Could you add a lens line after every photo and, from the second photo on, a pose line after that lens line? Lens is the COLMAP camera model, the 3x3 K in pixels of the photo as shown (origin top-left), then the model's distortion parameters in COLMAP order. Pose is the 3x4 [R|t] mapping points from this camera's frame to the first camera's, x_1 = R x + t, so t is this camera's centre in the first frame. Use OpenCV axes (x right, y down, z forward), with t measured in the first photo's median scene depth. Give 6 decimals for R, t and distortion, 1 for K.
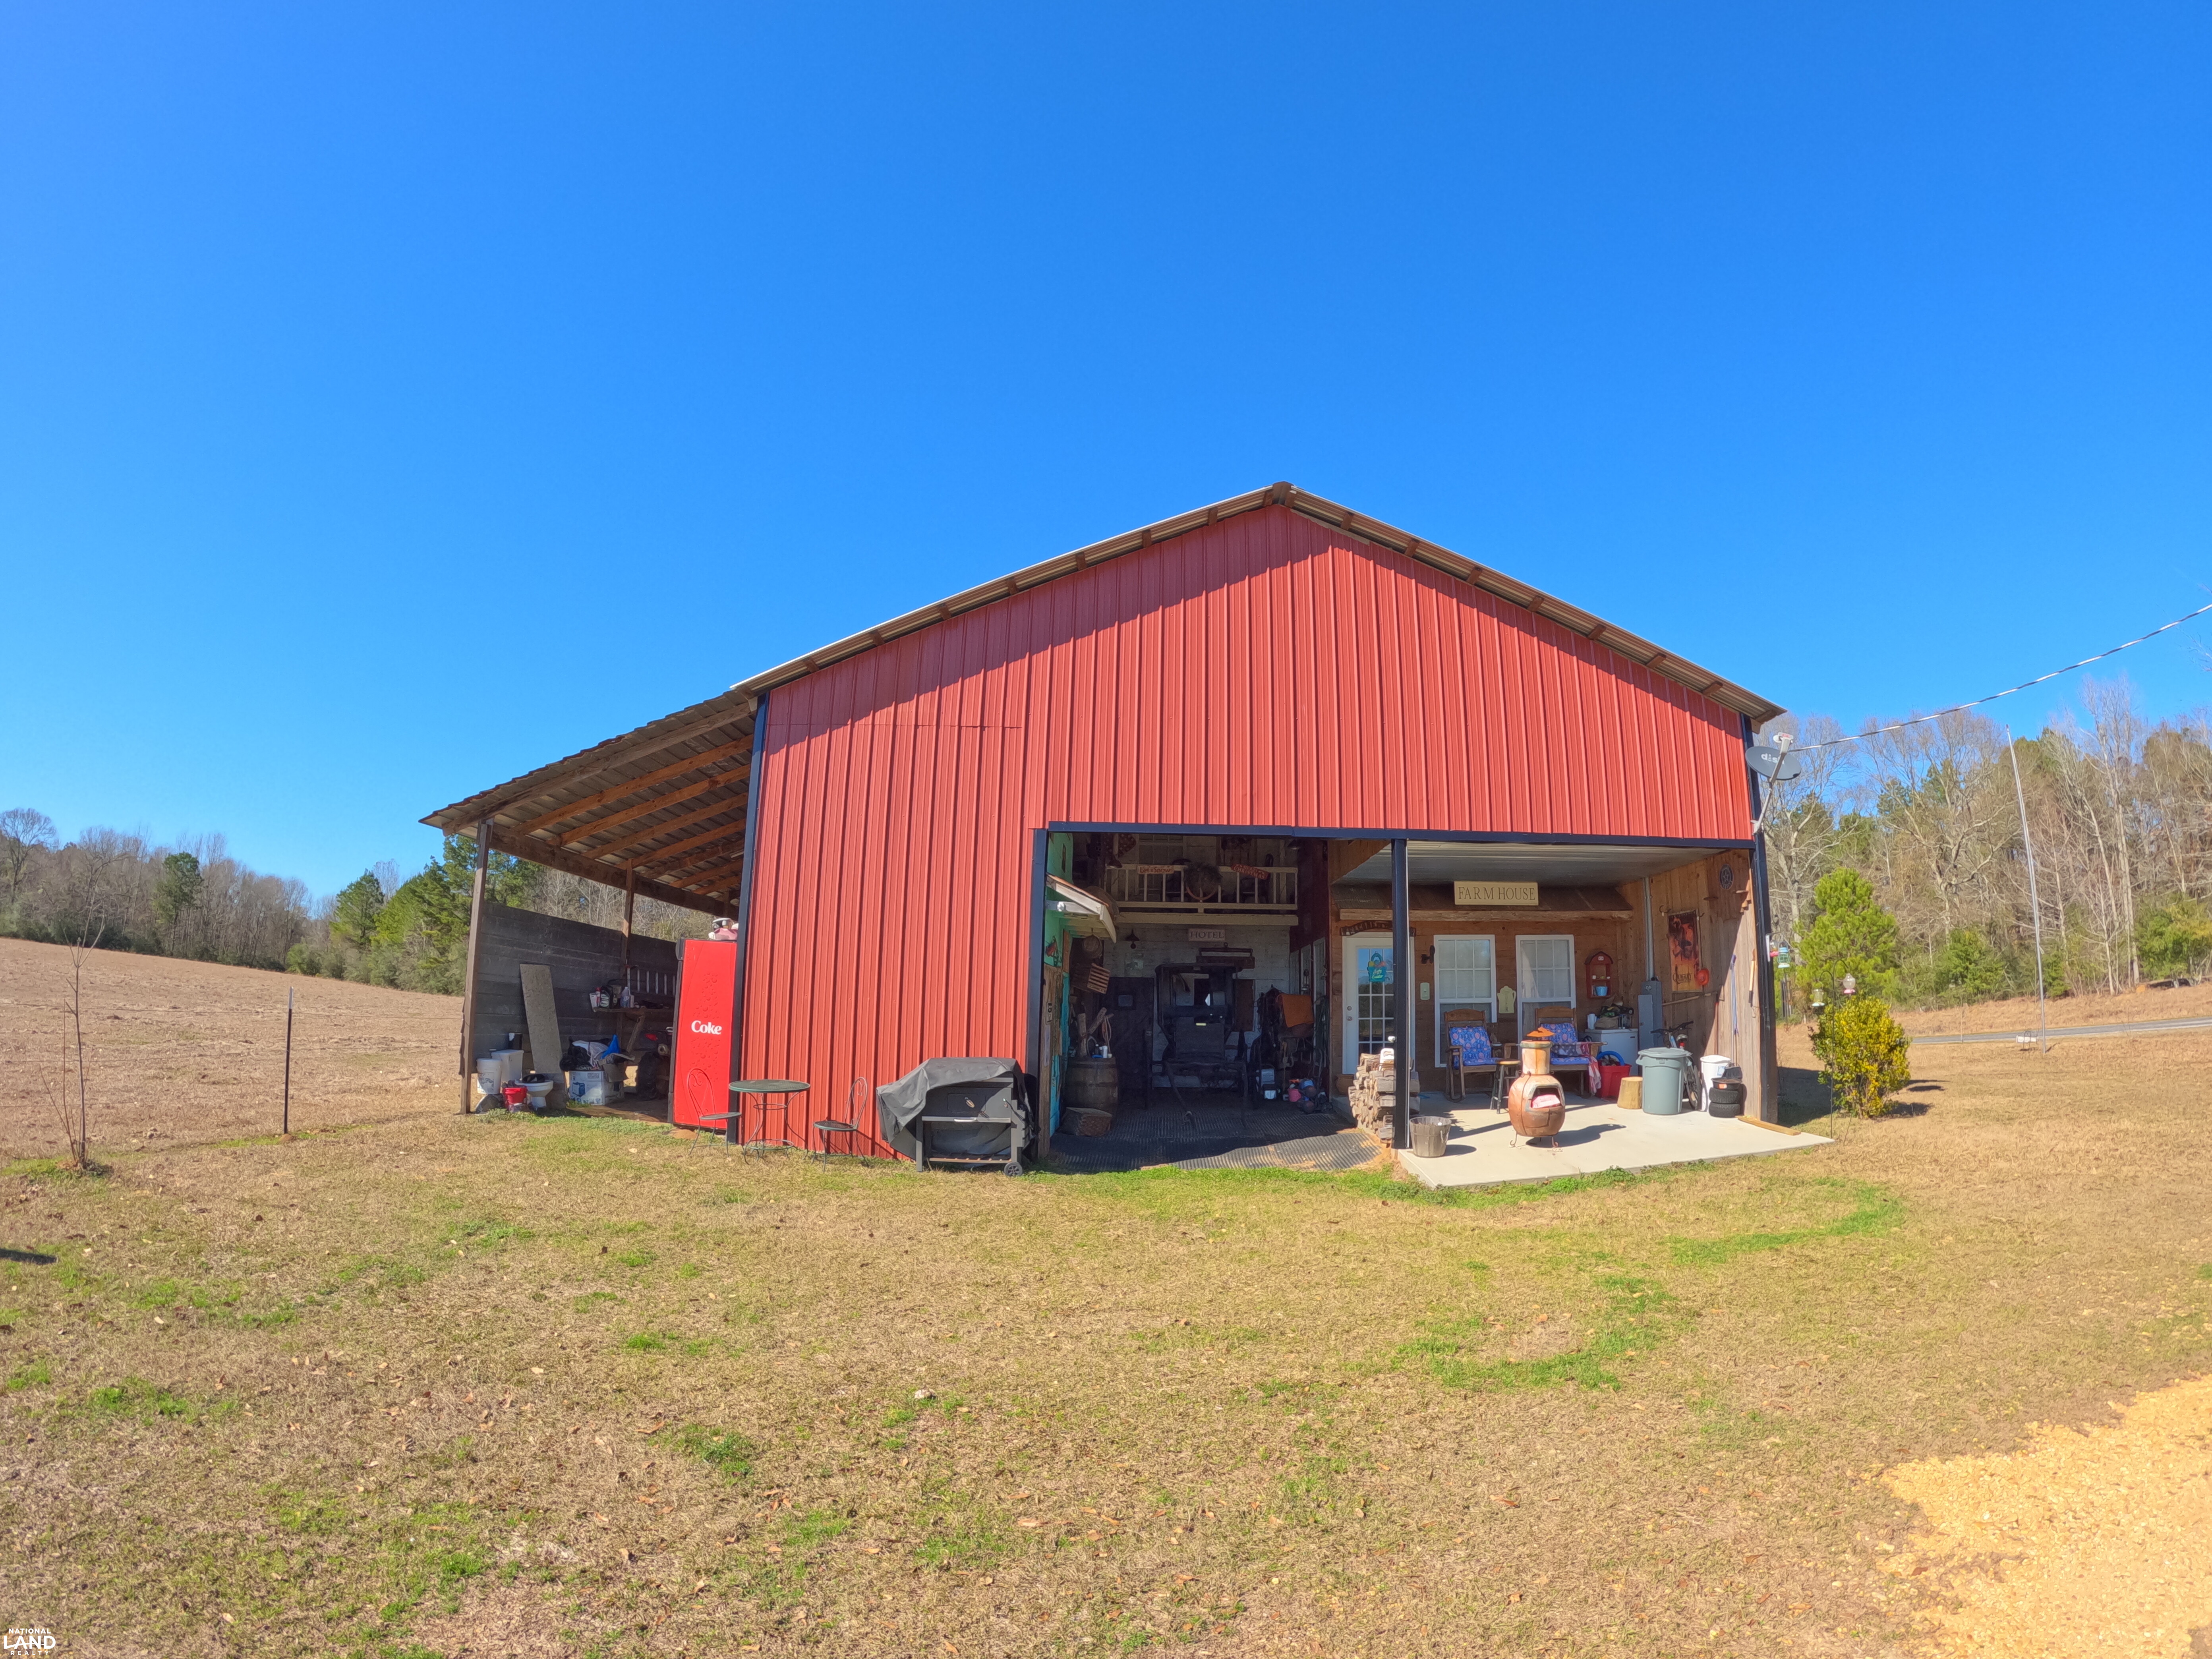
lens RADIAL K [[980.3, 0, 1108.1], [0, 980.3, 837.6], [0, 0, 1]] dist [-0.245752, 0.061108]
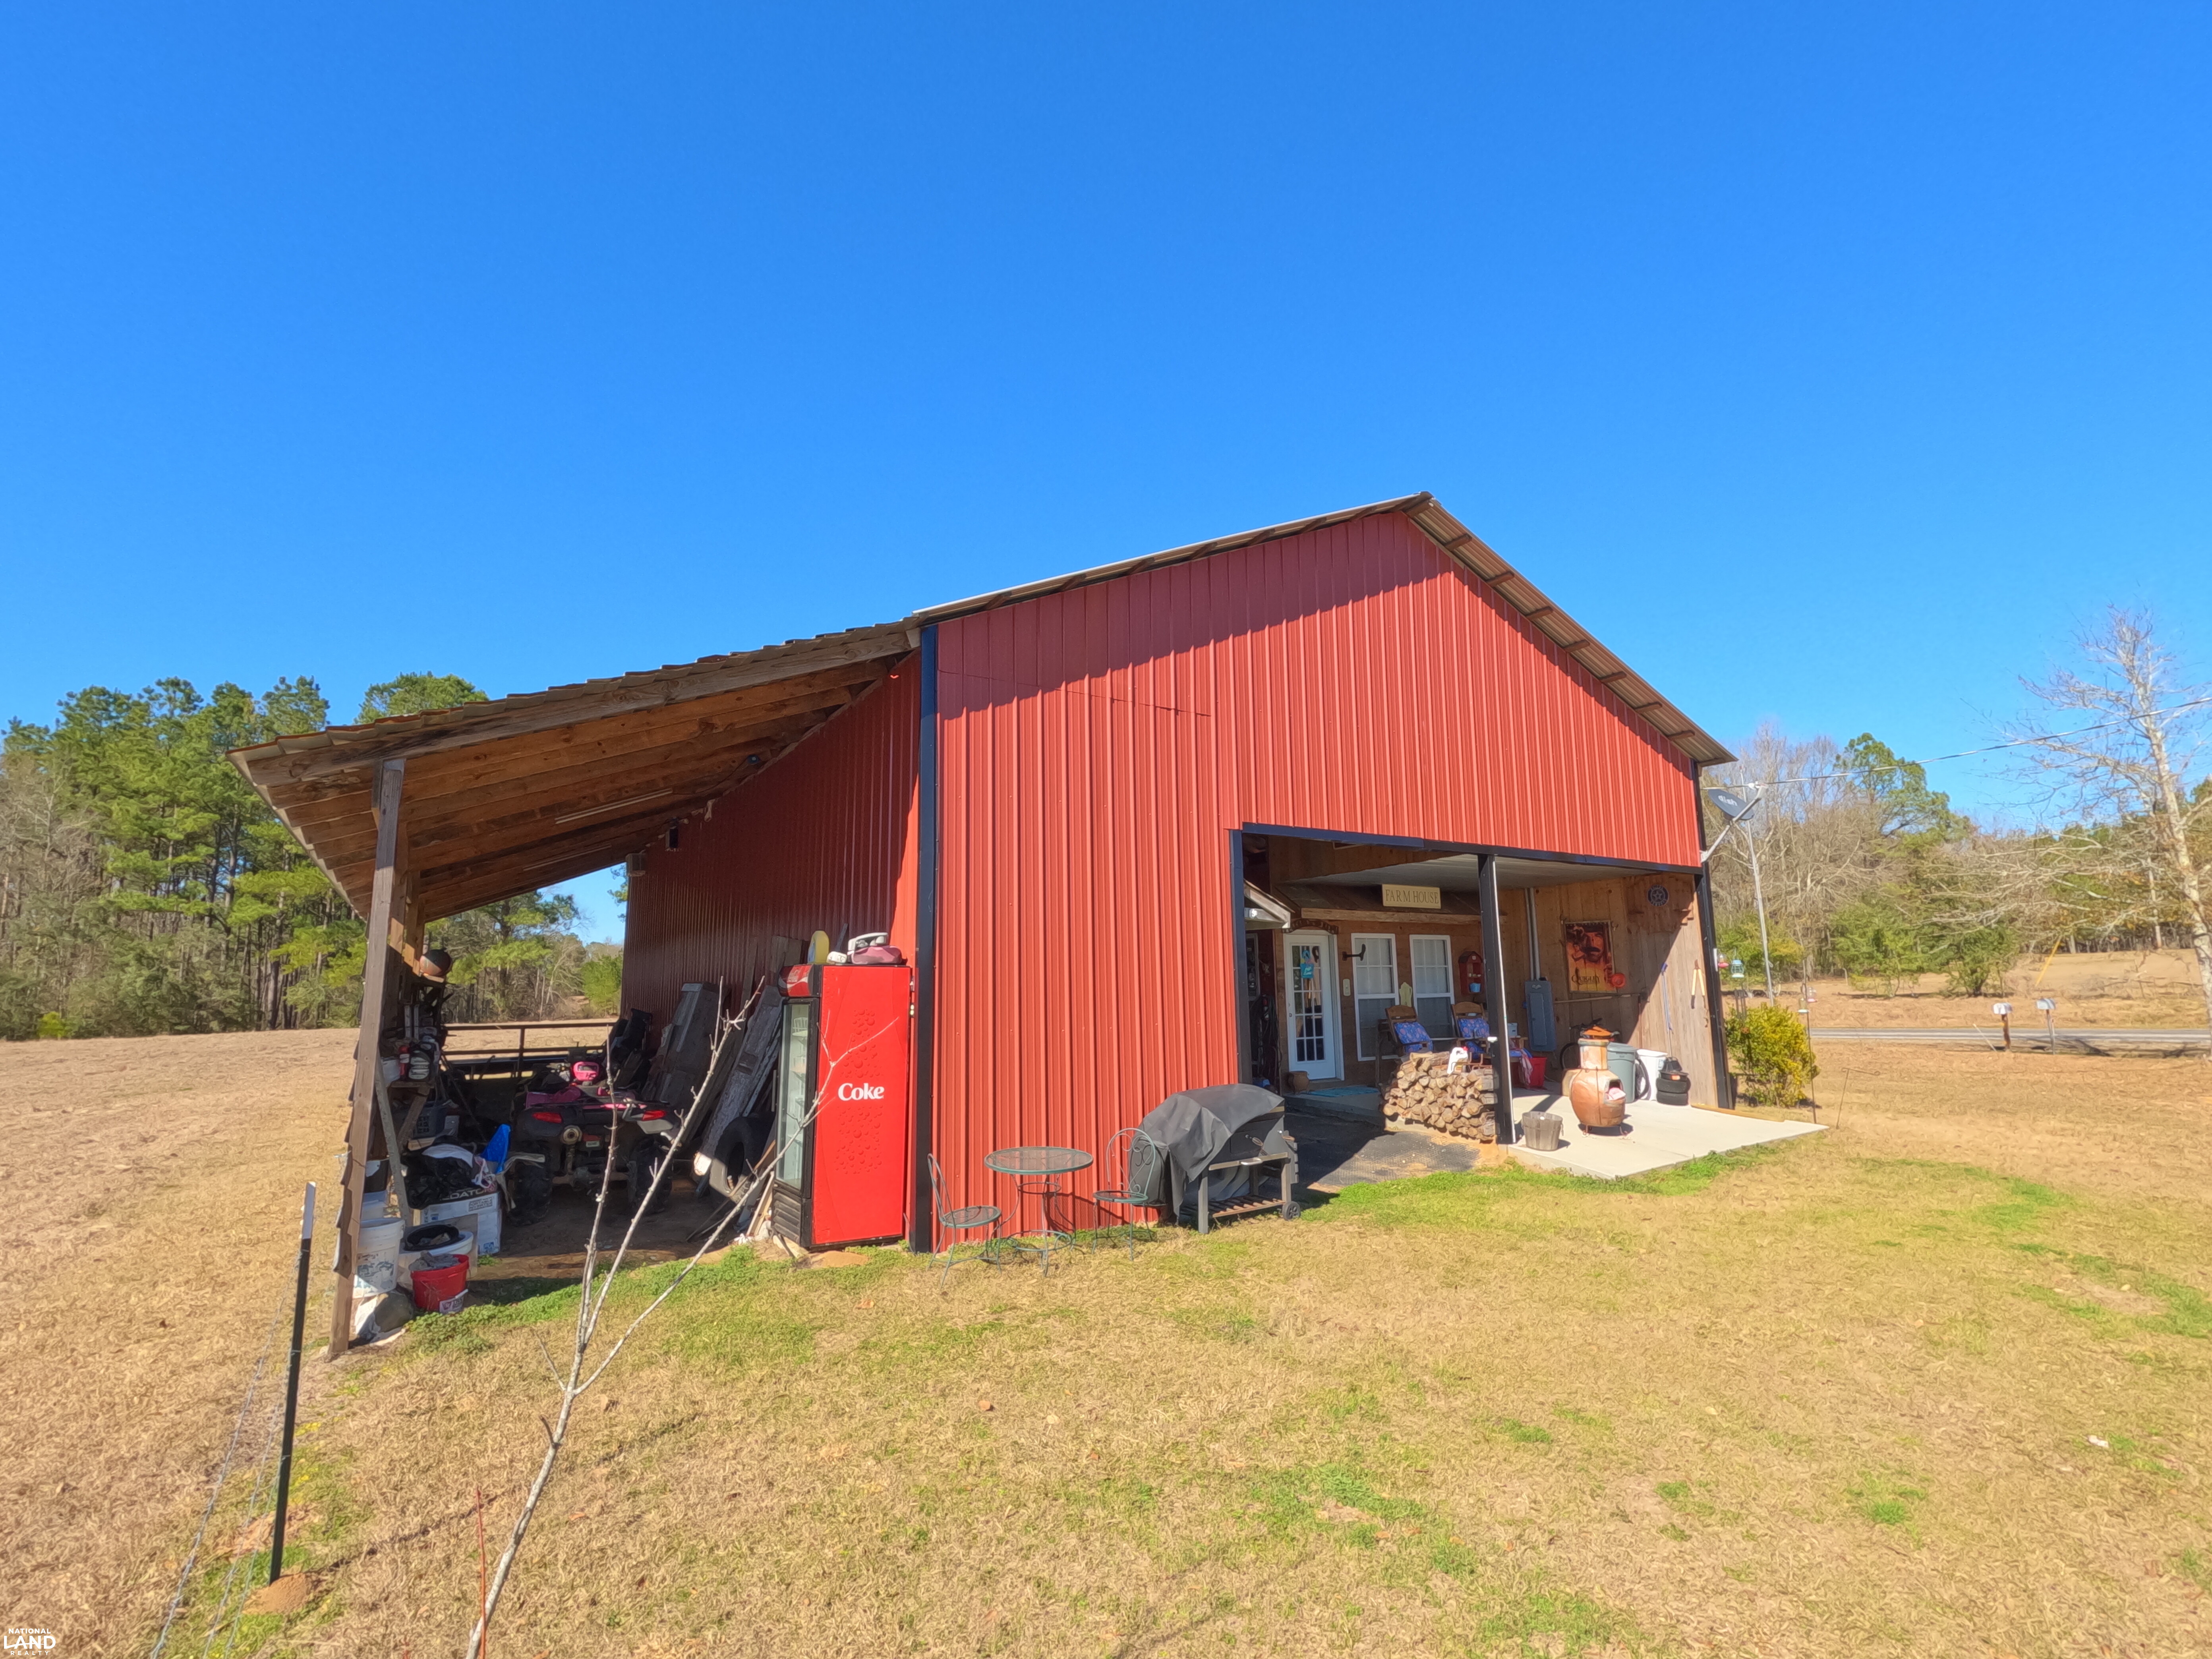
lens RADIAL K [[1060.7, 0, 1106.7], [0, 1060.7, 830.0], [0, 0, 1]] dist [0.002246, -0.000635]
pose [[0.828651, 0.047045, 0.557785, -0.497585], [-0.067352, 0.997602, 0.015917, -0.011498], [-0.555699, -0.050758, 0.829833, 0.164884]]
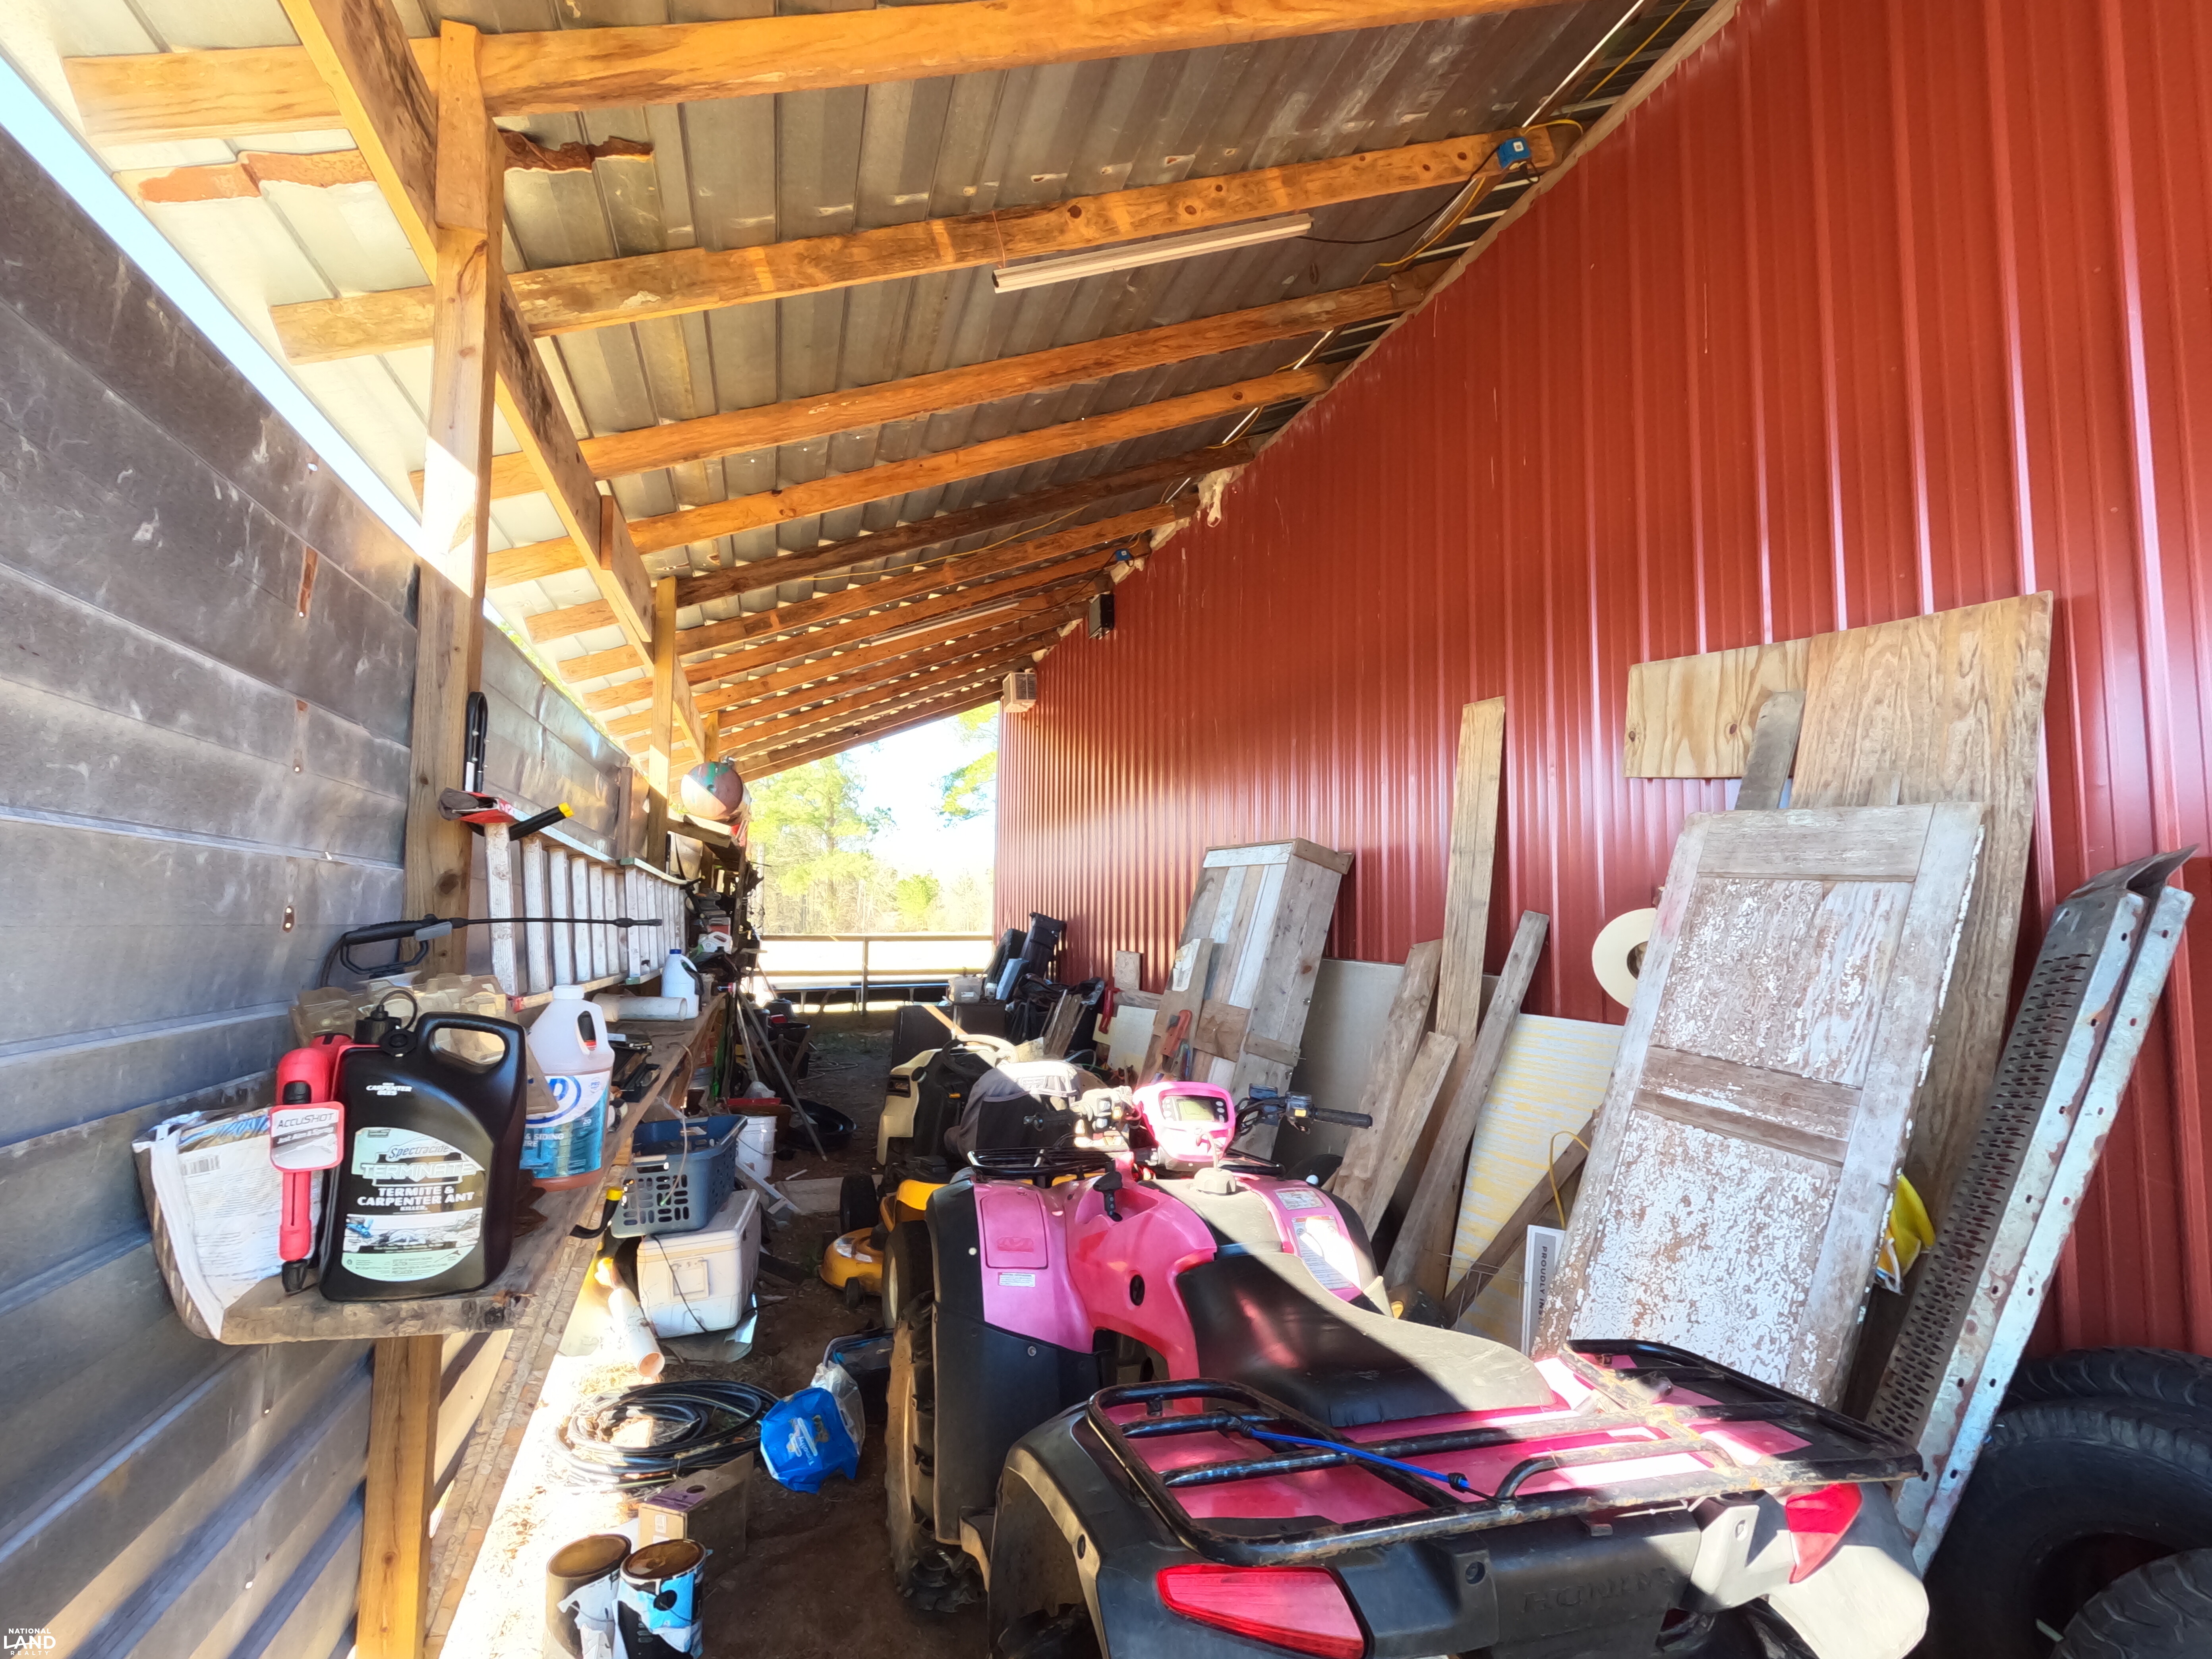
lens RADIAL K [[1054.7, 0, 1103.0], [0, 1054.7, 830.0], [0, 0, 1]] dist [0.001895, 0.000200]
pose [[0.944538, 0.006135, 0.328345, -0.454739], [-0.041203, 0.994139, 0.099952, 0.116651], [-0.325808, -0.107937, 0.939254, 0.771209]]
